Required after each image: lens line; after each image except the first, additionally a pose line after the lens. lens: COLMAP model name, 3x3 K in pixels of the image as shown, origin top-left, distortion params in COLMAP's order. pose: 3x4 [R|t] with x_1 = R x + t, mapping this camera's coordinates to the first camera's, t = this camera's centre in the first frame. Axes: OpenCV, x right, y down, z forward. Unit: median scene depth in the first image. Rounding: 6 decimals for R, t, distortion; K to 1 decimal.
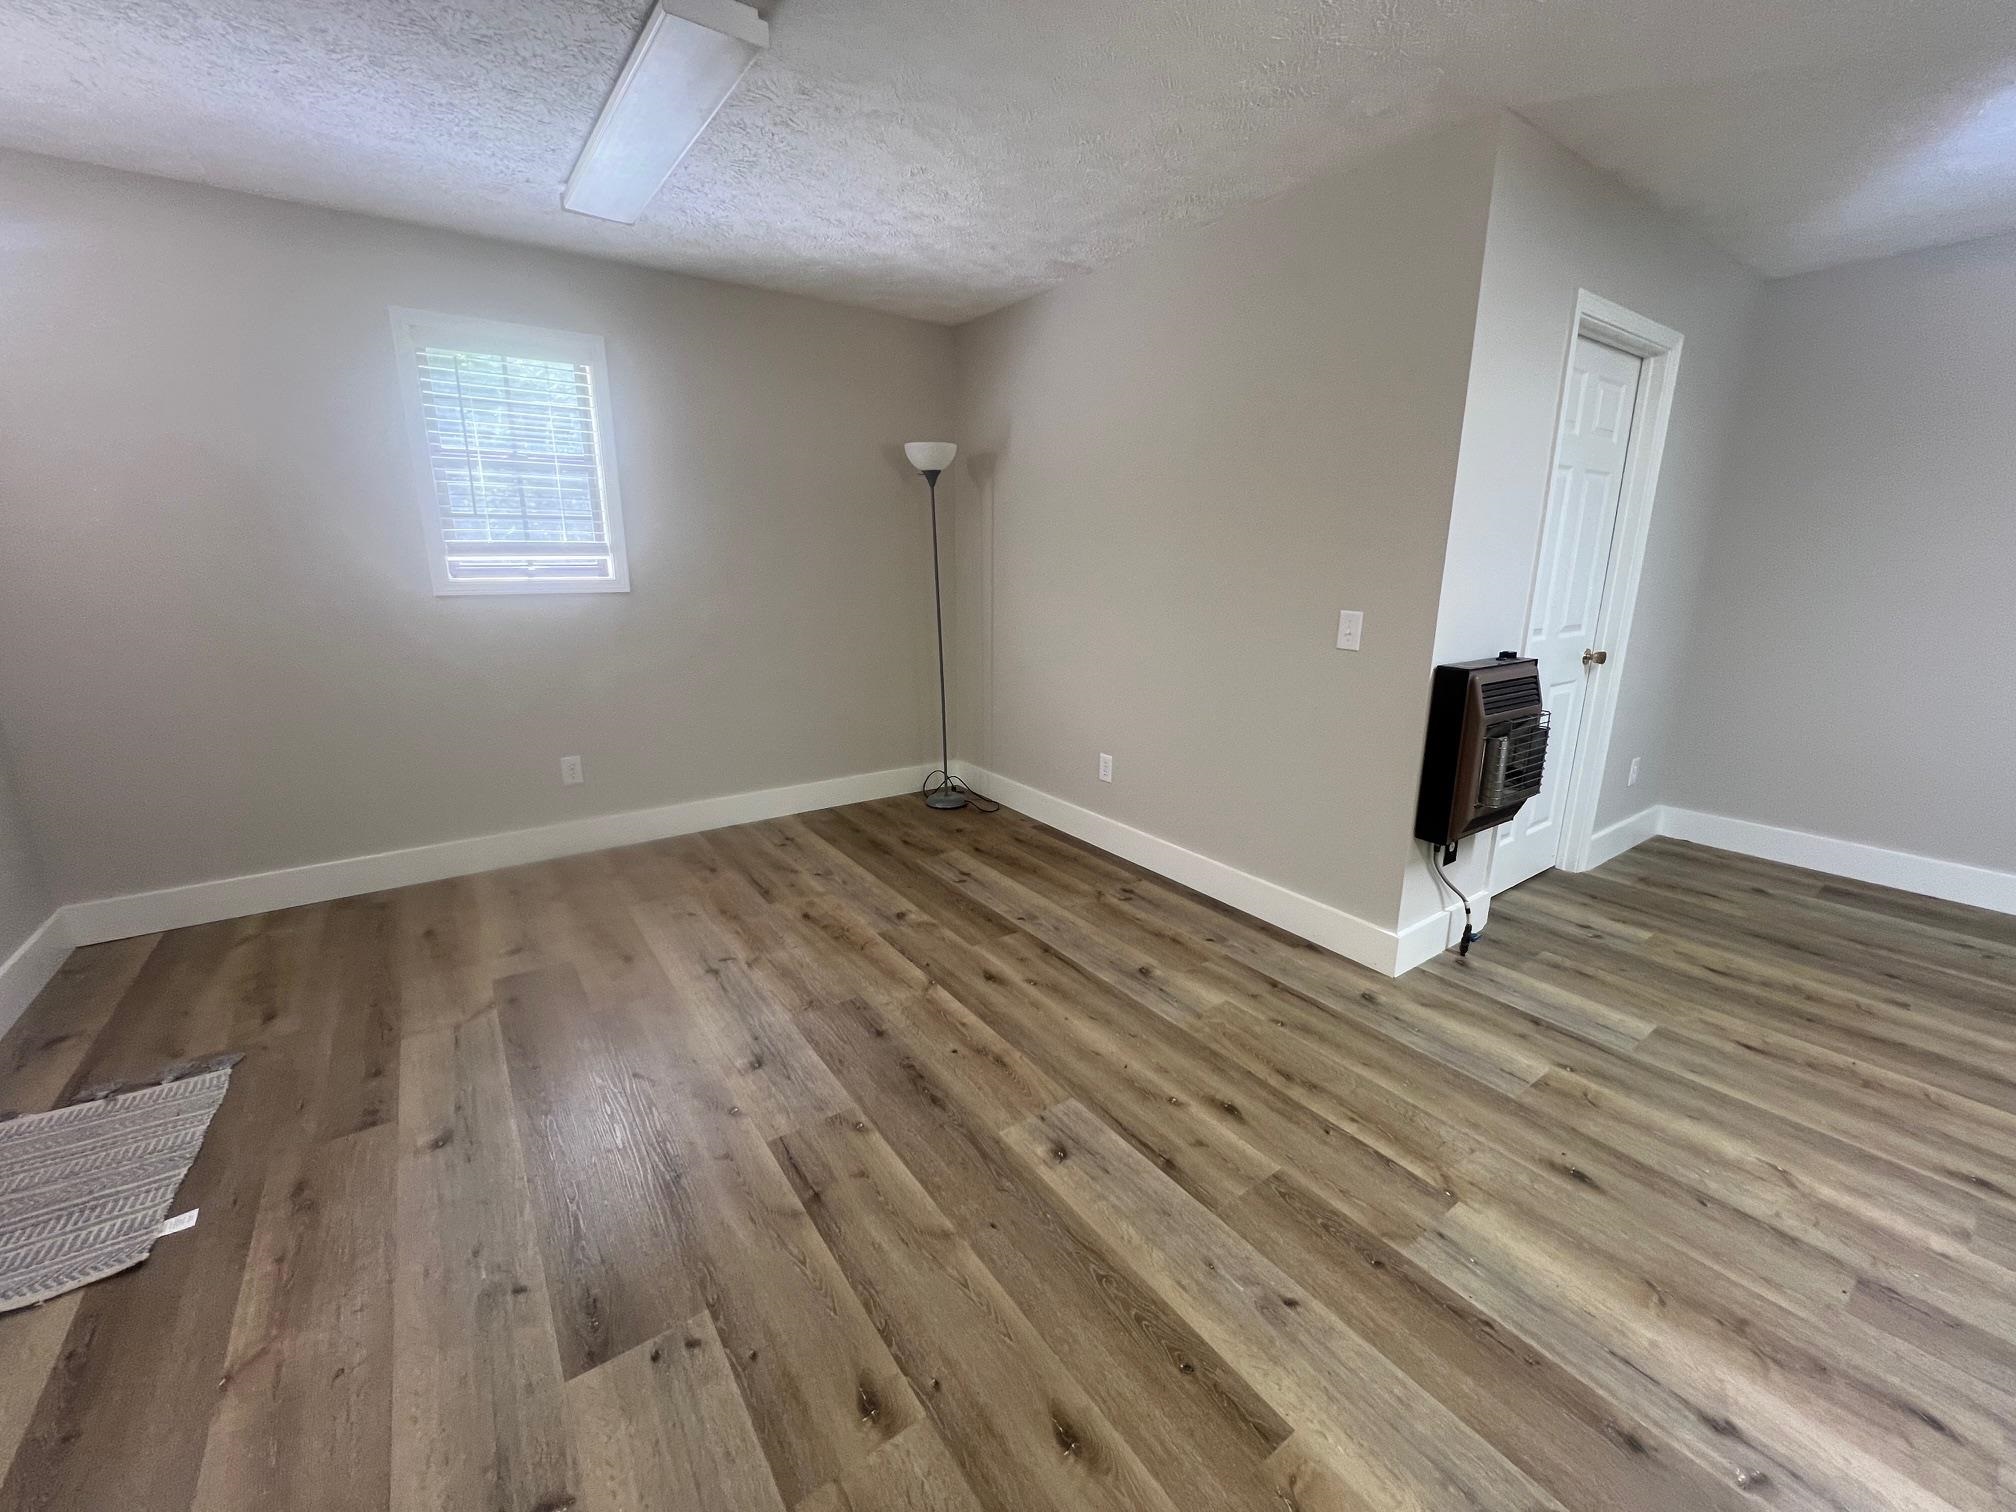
lens RADIAL K [[810.1, 0, 1003.9], [0, 810.1, 753.9], [0, 0, 1]] dist [-0.001212, 0.000643]
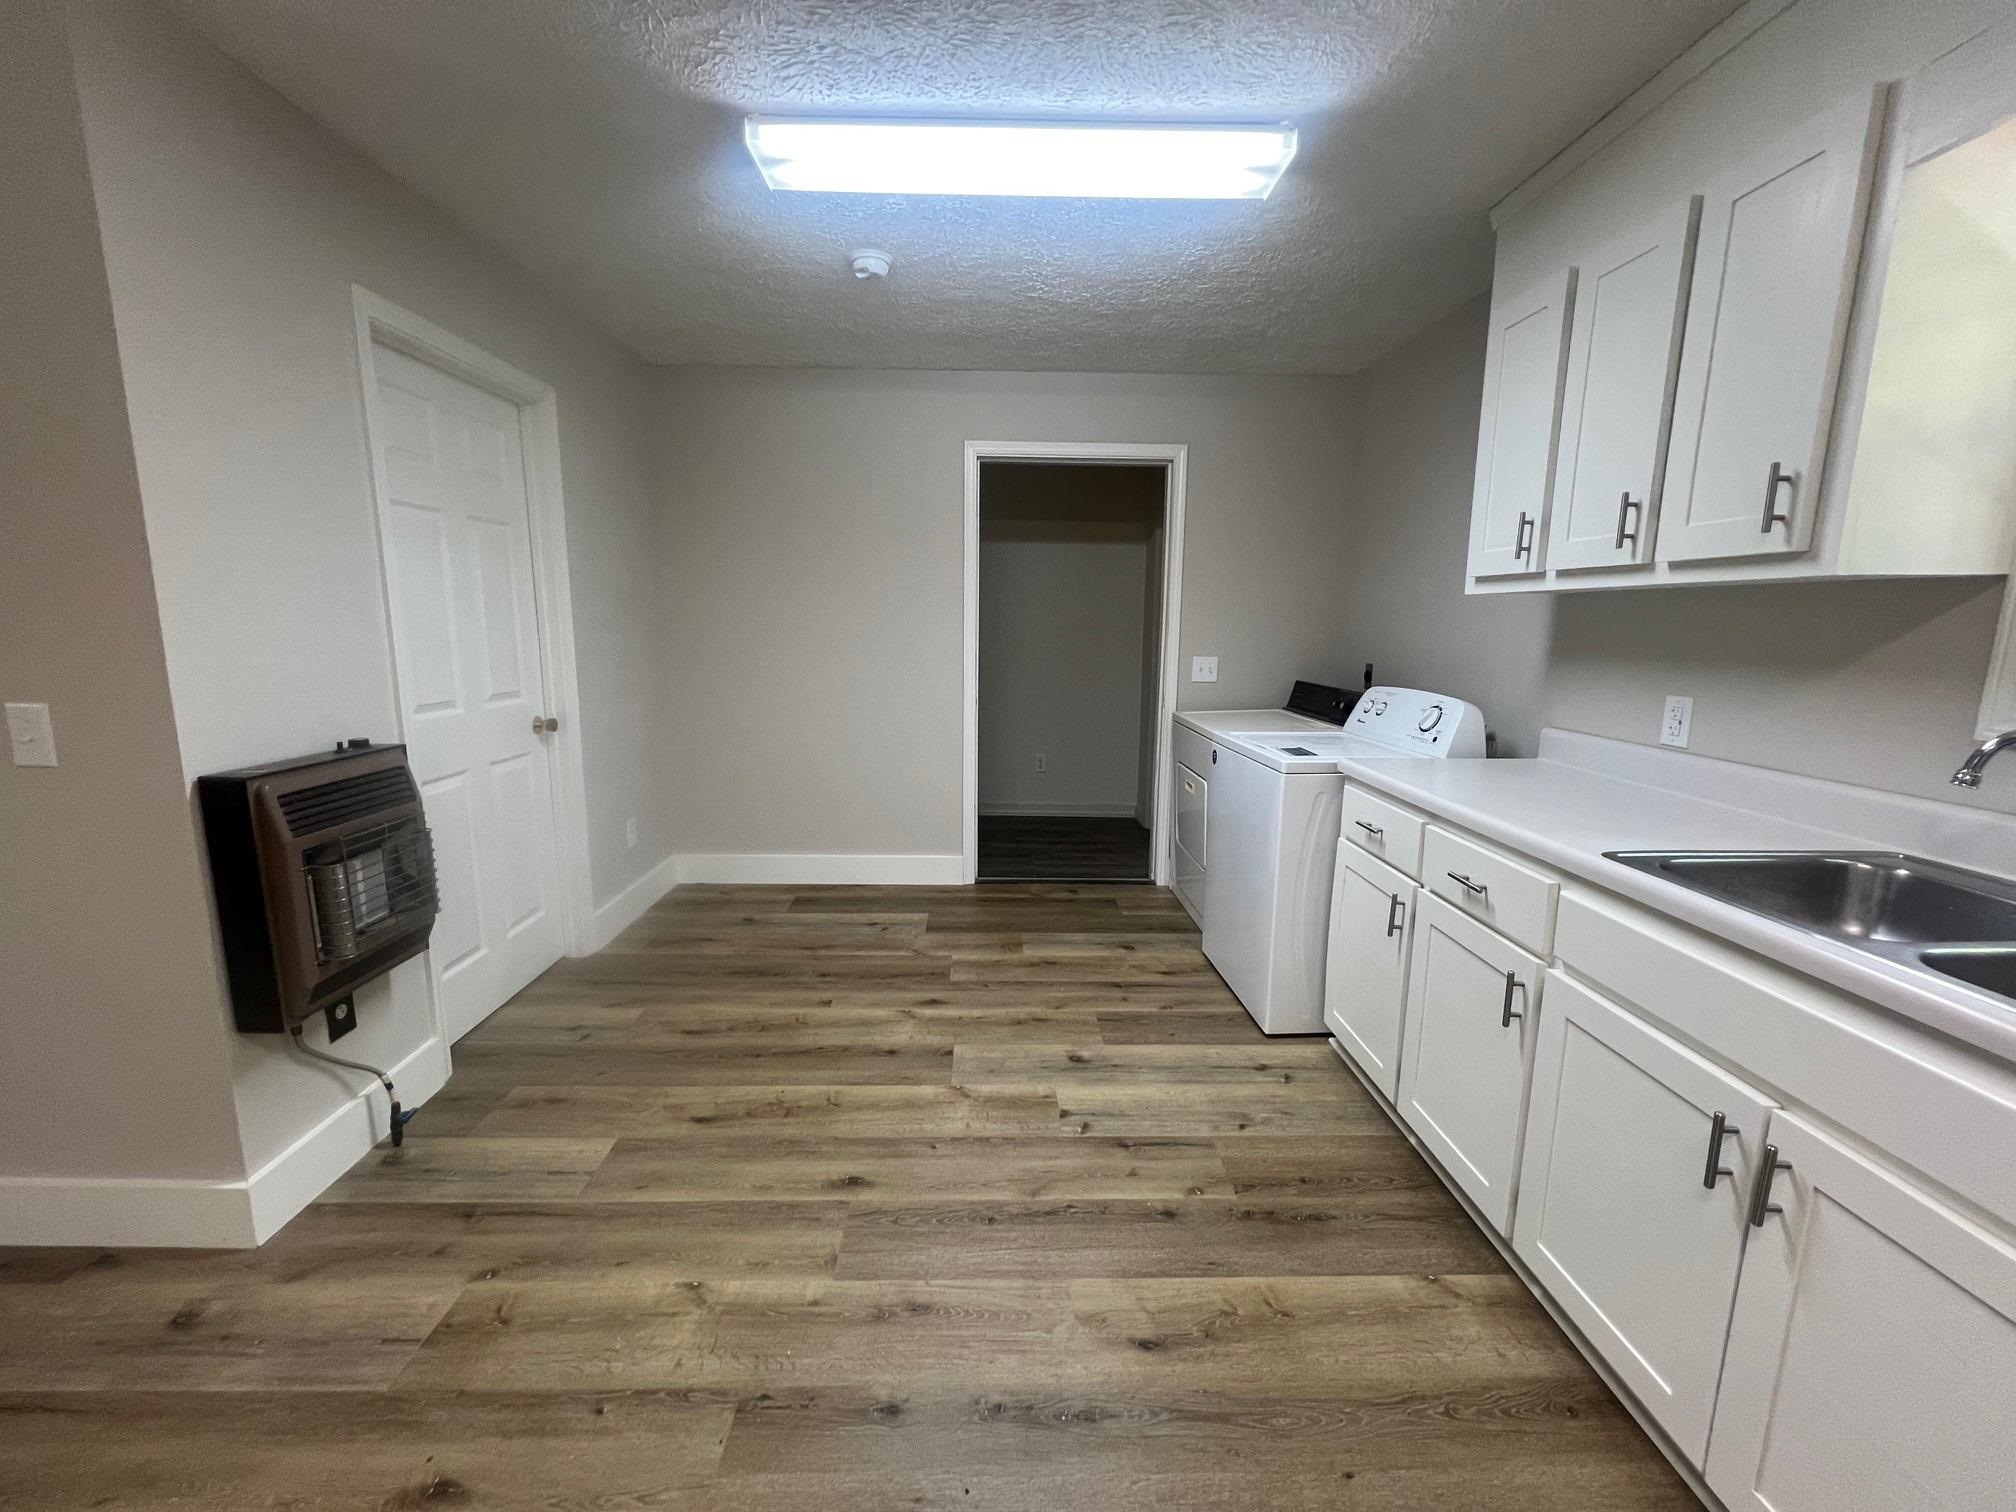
lens RADIAL K [[810.1, 0, 1003.9], [0, 810.1, 753.9], [0, 0, 1]] dist [-0.001212, 0.000643]
pose [[0.564390, -0.131848, 0.814911, 0.339761], [0.188168, 0.981723, 0.028515, -0.020194], [-0.803776, 0.137246, 0.578884, 0.081411]]
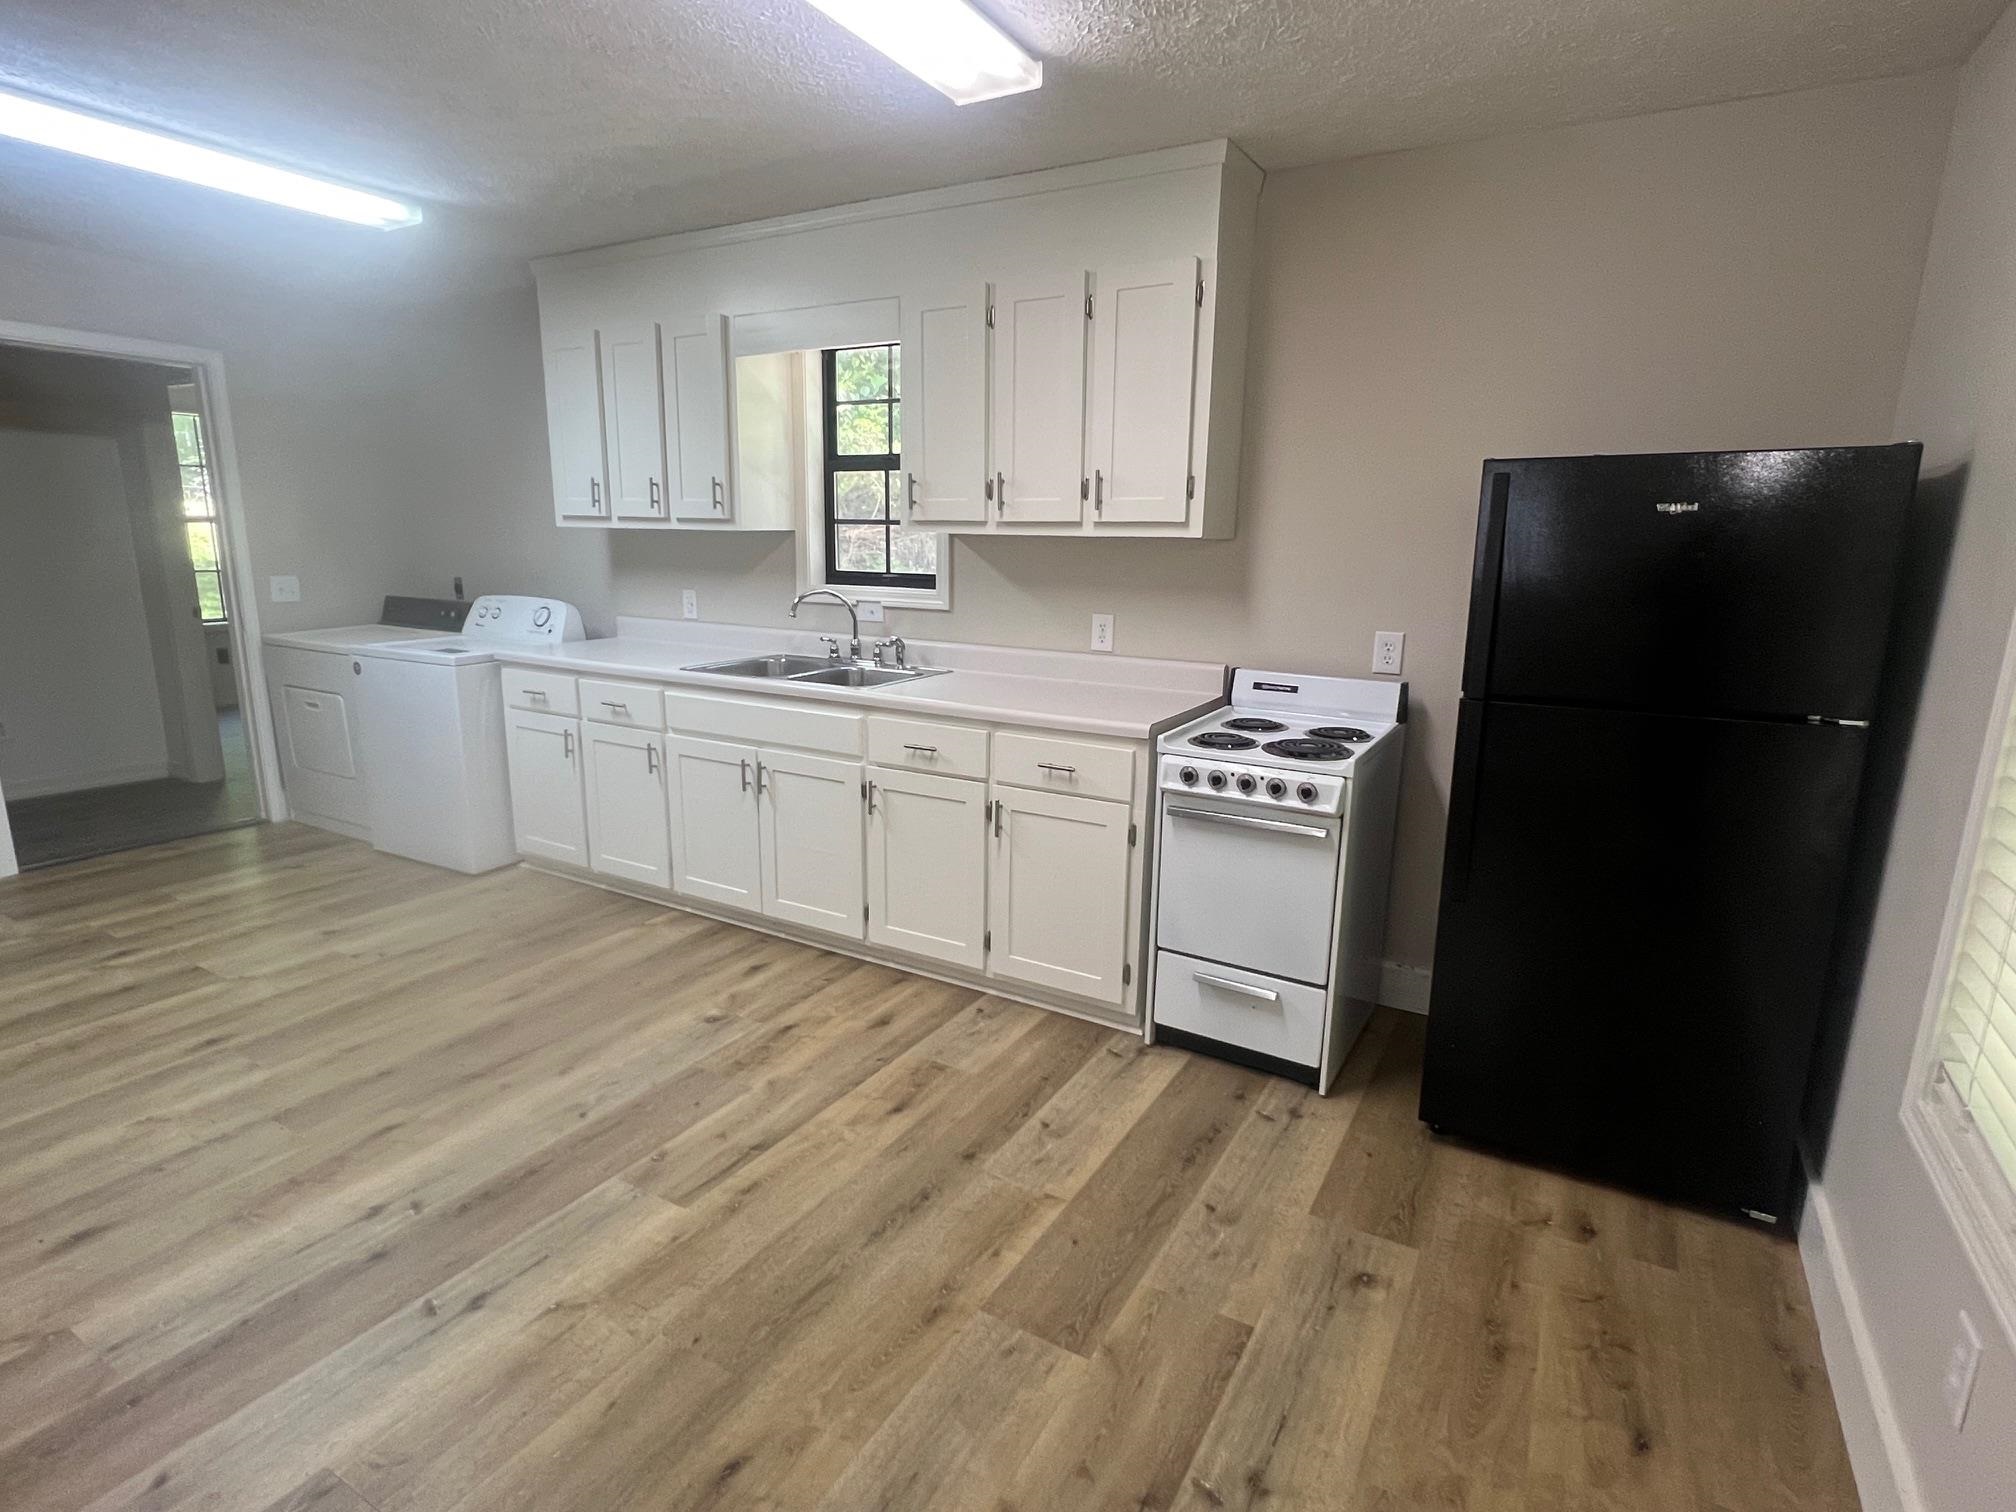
lens RADIAL K [[1033.7, 0, 1002.0], [0, 1033.7, 759.9], [0, 0, 1]] dist [0.000331, 0.000036]
pose [[-0.409760, -0.207352, 0.888314, -0.442393], [0.198268, 0.930296, 0.308608, -0.093413], [-0.890386, 0.302580, -0.340086, 0.206589]]
